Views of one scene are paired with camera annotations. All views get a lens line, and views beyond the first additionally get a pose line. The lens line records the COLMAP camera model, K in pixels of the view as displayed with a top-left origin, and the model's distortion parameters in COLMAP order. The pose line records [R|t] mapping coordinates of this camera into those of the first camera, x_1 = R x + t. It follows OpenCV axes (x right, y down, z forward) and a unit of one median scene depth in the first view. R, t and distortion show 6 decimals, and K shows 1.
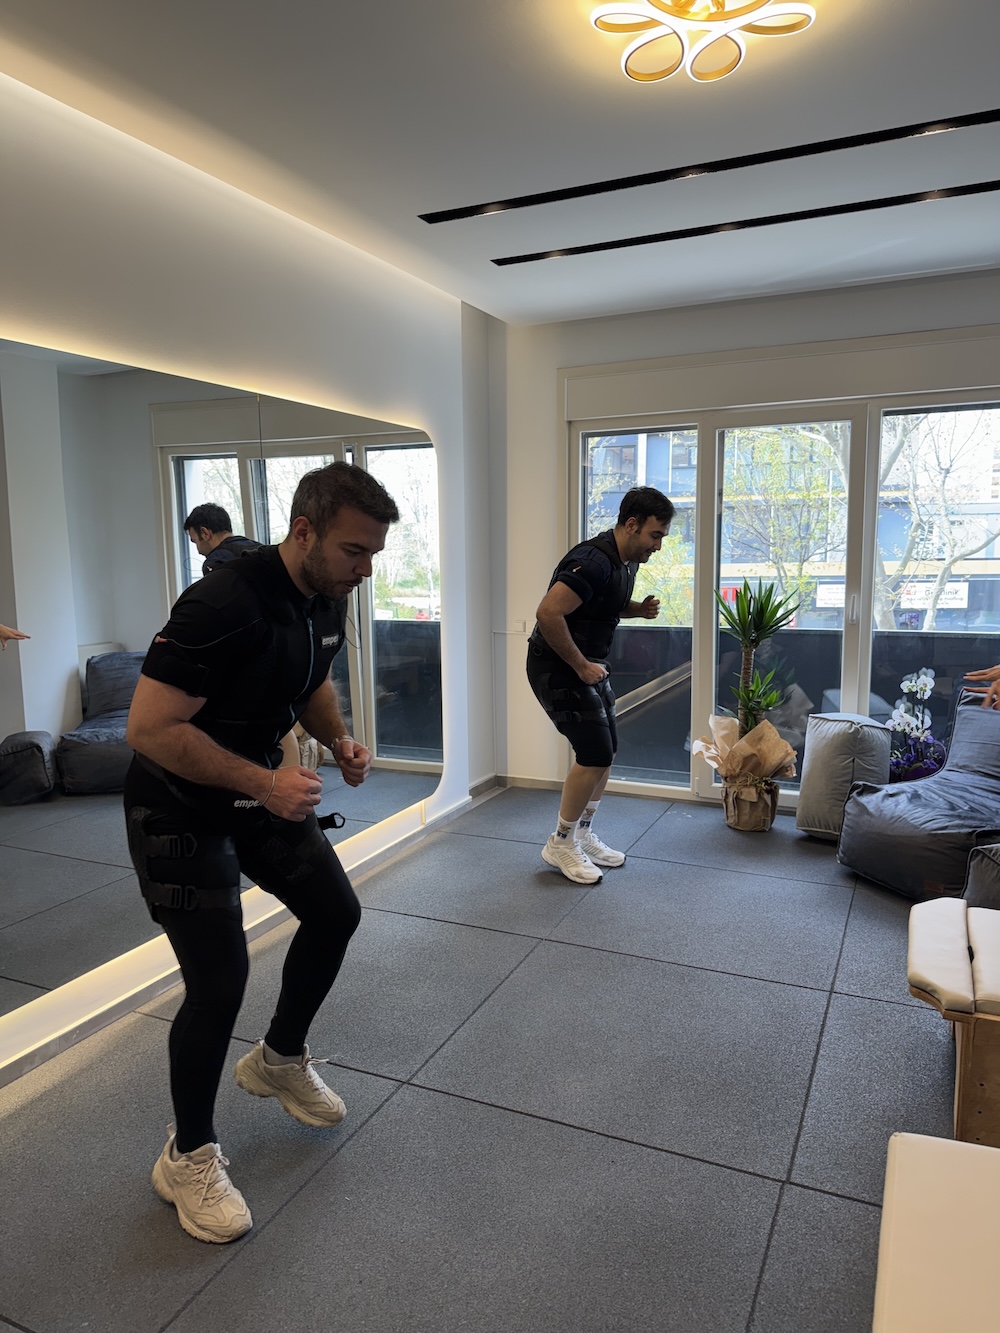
lens RADIAL K [[922.2, 0, 500.0], [0, 922.2, 666.5], [0, 0, 1]] dist [0.005221, 0.001559]
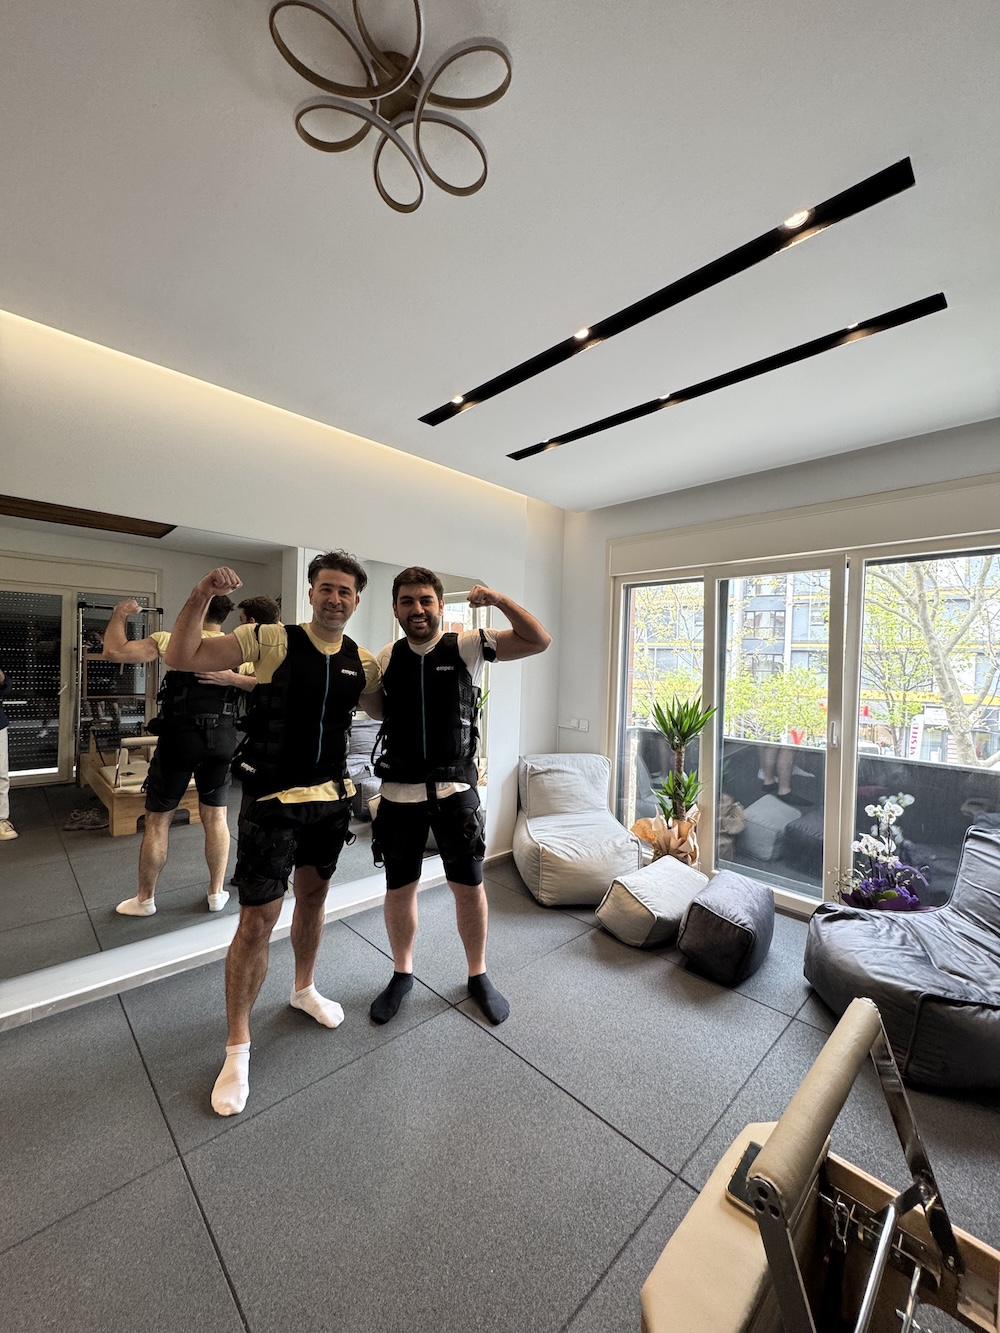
lens RADIAL K [[540.9, 0, 531.7], [0, 540.9, 669.3], [0, 0, 1]] dist [-0.042972, 0.000028]
pose [[0.943405, 0.038149, -0.329442, 0.249532], [-0.079983, 0.990212, -0.114377, -0.036458], [0.321854, 0.134254, 0.937223, 0.270886]]
